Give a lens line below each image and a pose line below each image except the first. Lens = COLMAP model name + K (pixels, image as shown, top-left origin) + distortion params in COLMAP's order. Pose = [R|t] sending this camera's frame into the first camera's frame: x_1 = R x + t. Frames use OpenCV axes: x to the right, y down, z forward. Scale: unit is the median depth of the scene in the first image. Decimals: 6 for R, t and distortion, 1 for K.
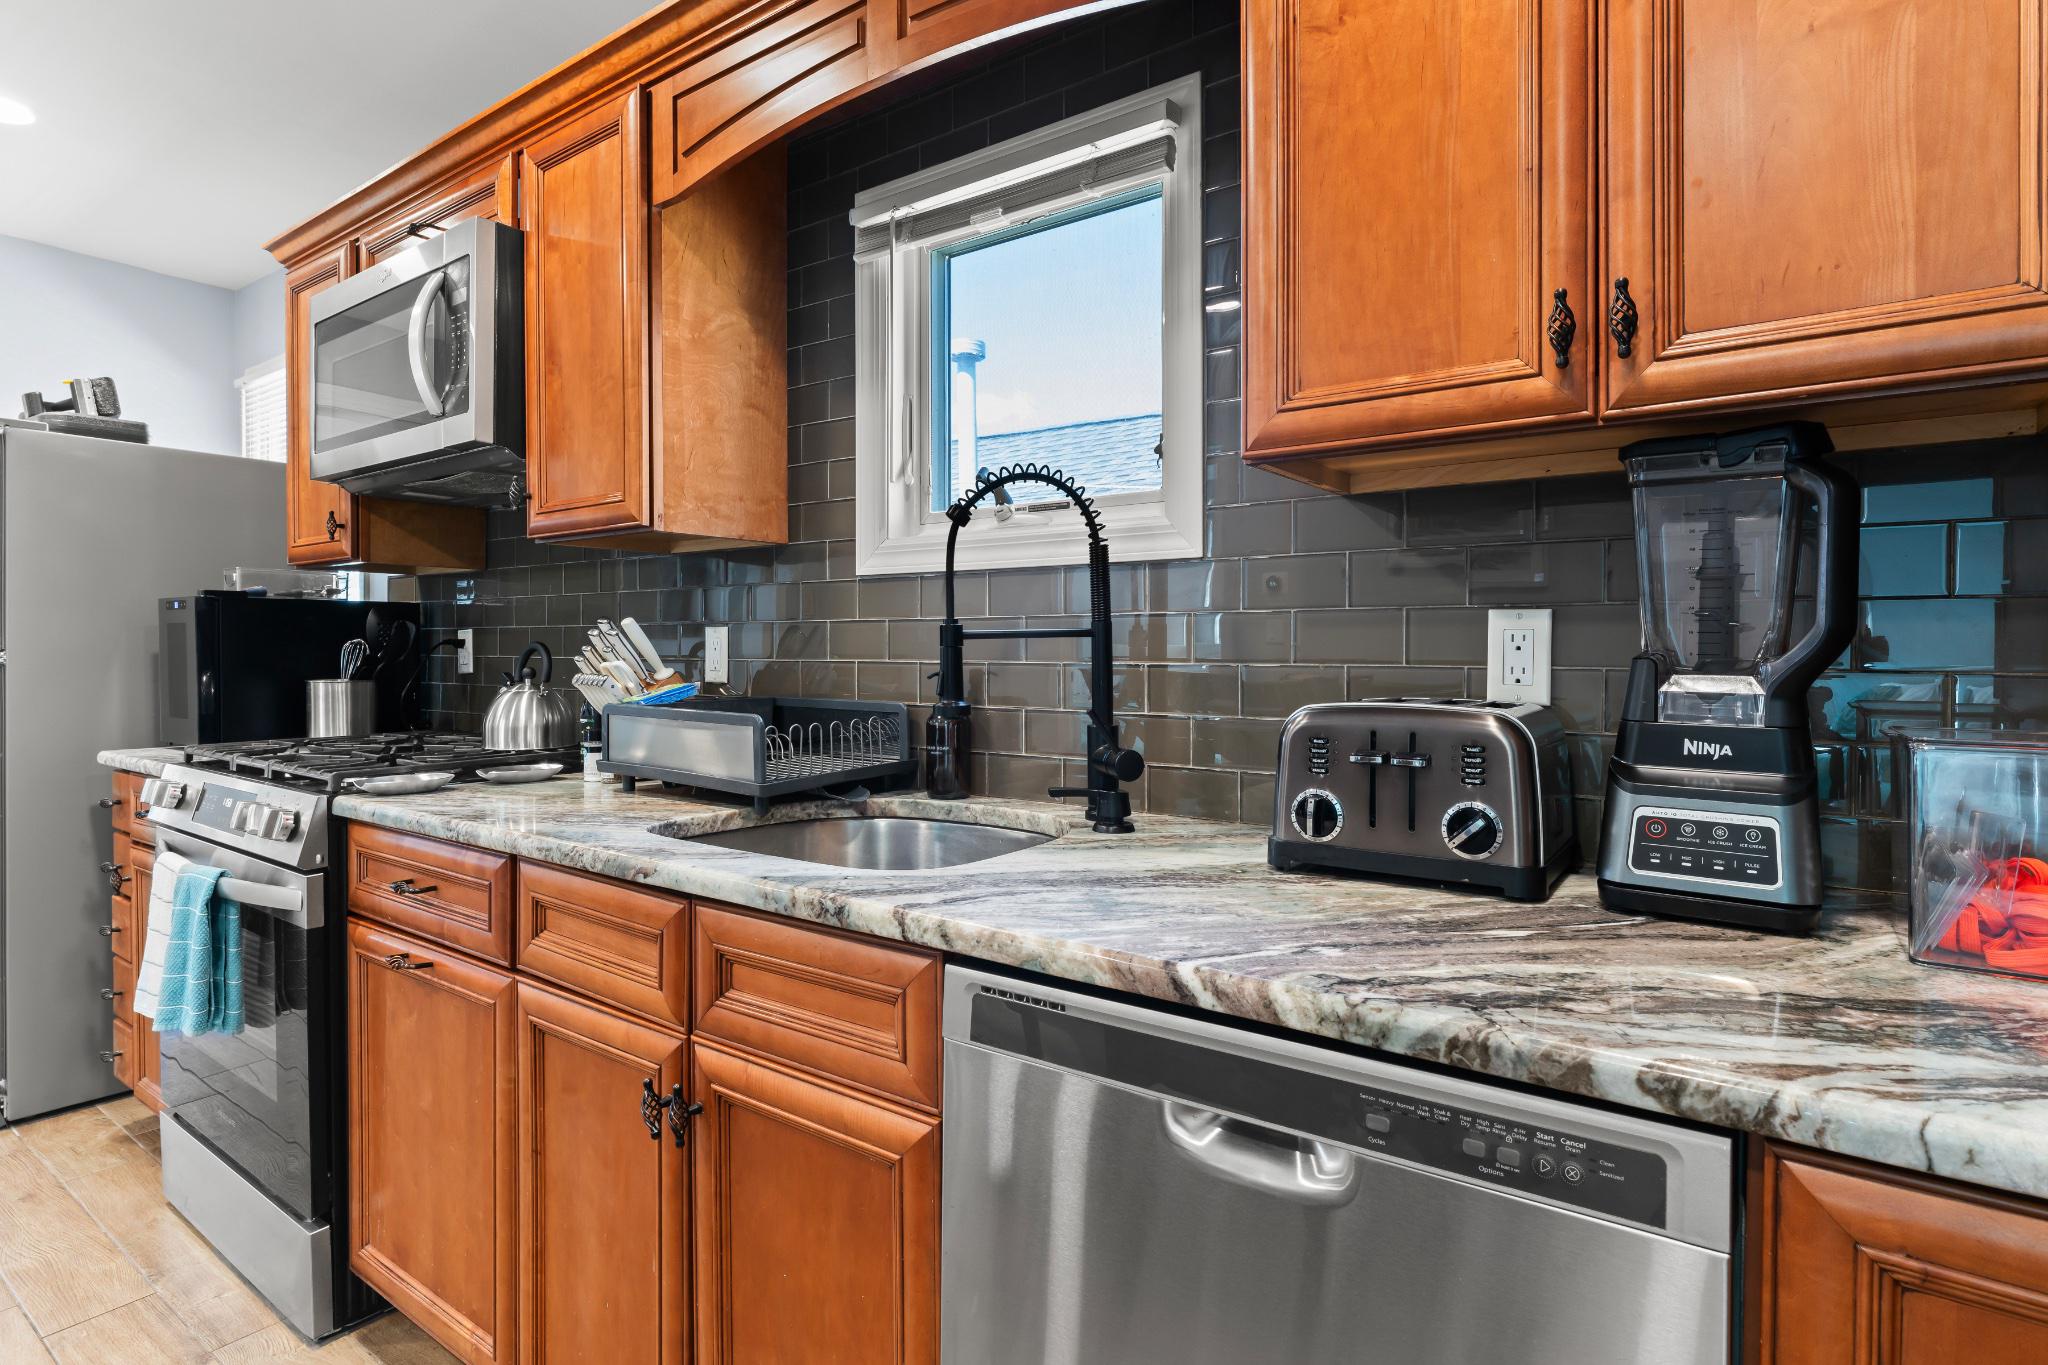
lens RADIAL K [[1050.6, 0, 992.9], [0, 1050.6, 655.9], [0, 0, 1]] dist [0.001759, 0.000127]
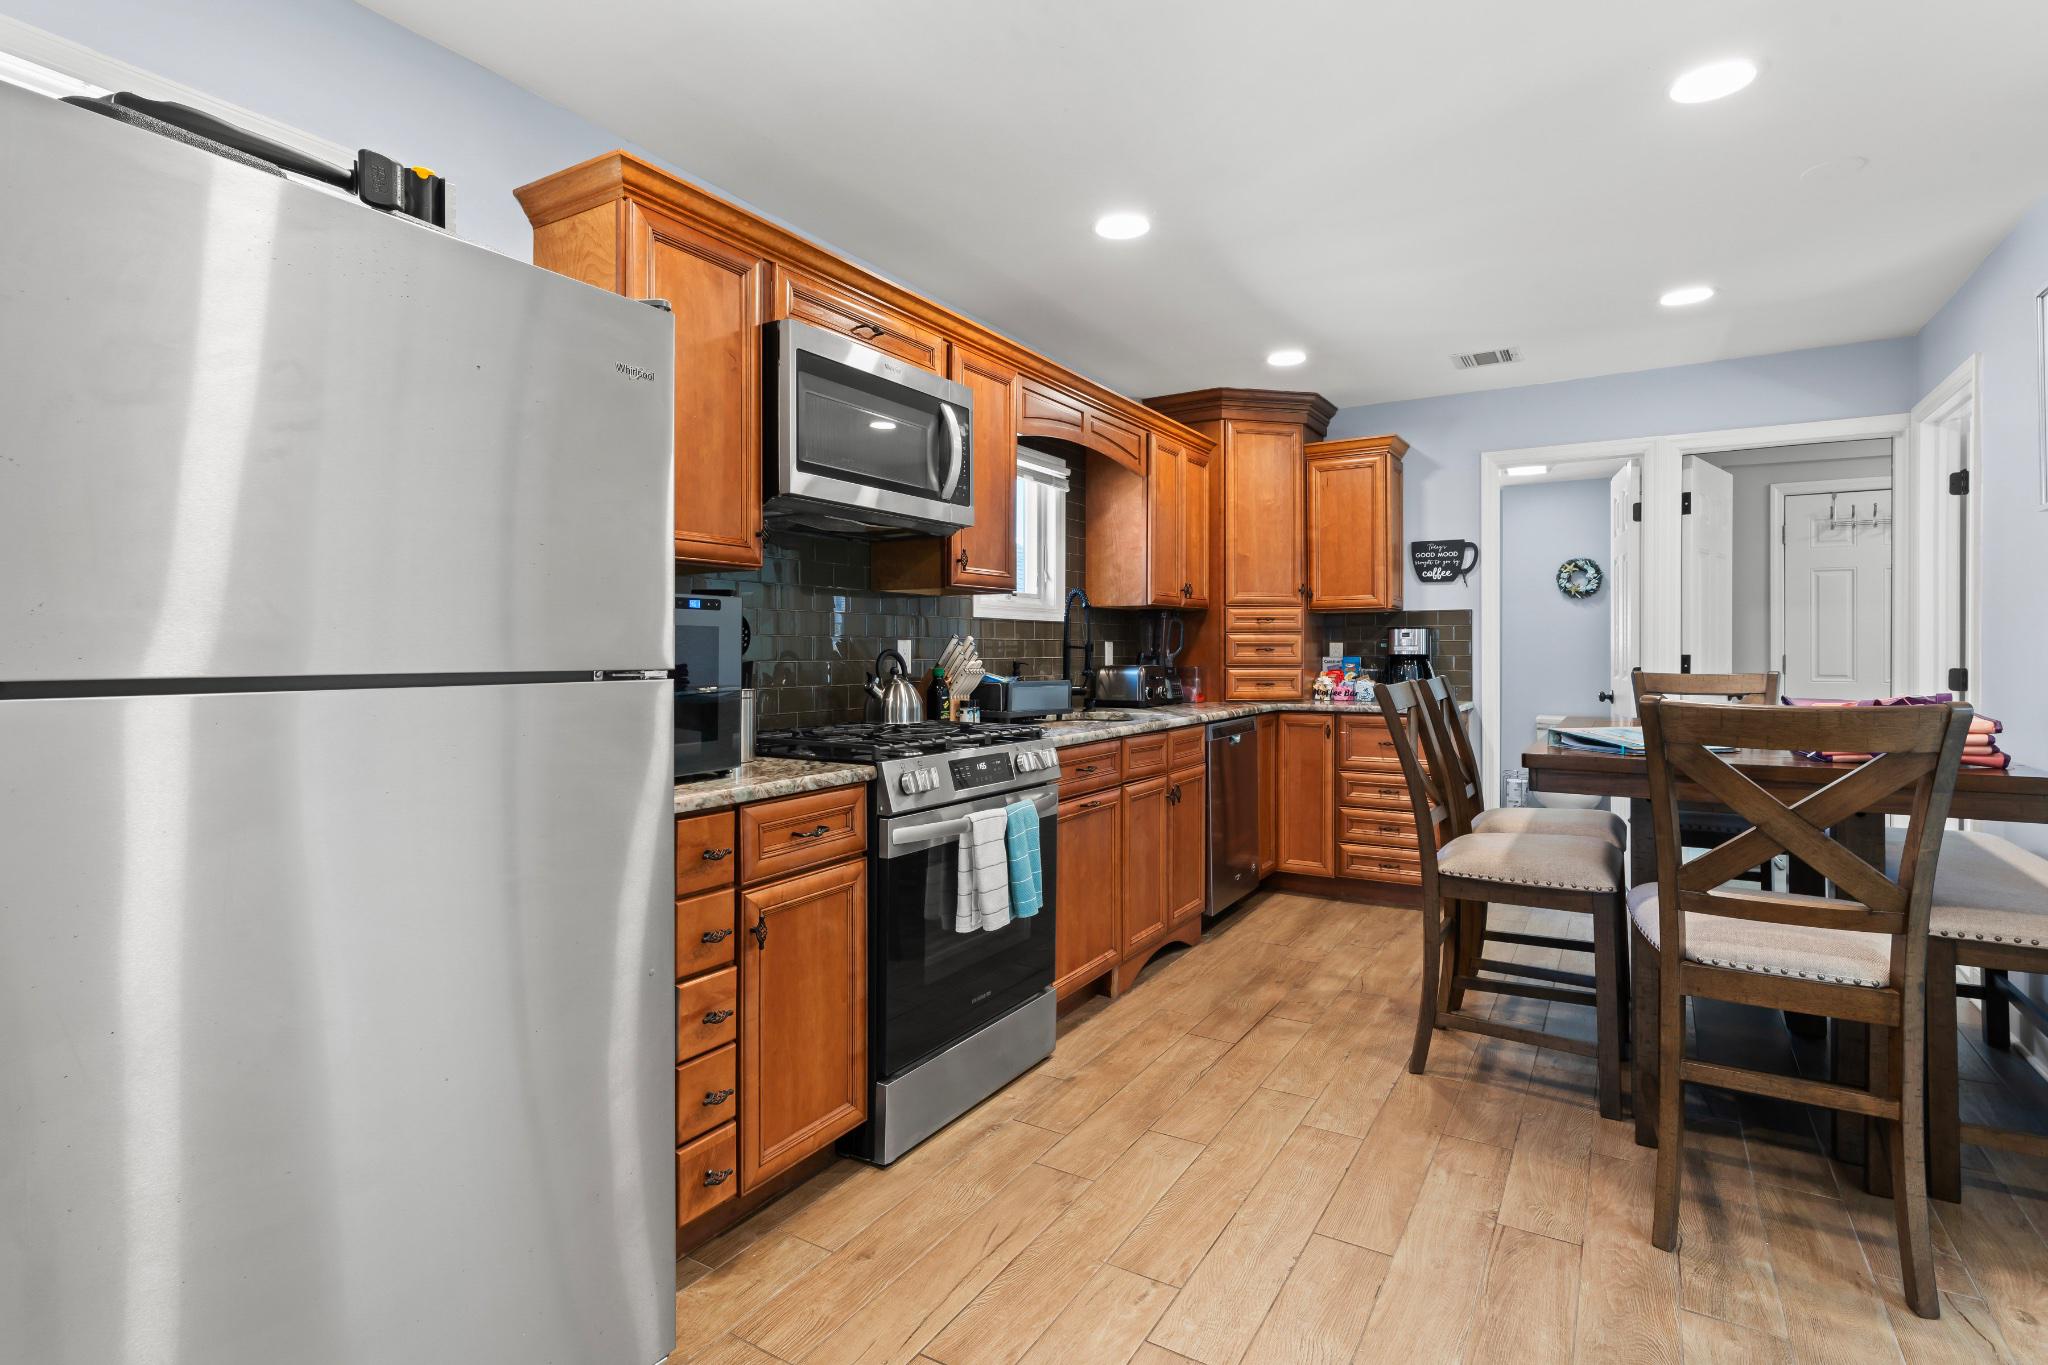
lens RADIAL K [[1025.8, 0, 1016.3], [0, 1025.8, 652.9], [0, 0, 1]] dist [-0.005347, -0.001910]
pose [[-0.090883, -0.001979, 0.995860, -2.141789], [0.013656, 0.999902, 0.003233, -0.011981], [-0.995768, 0.013893, -0.090847, 1.112658]]
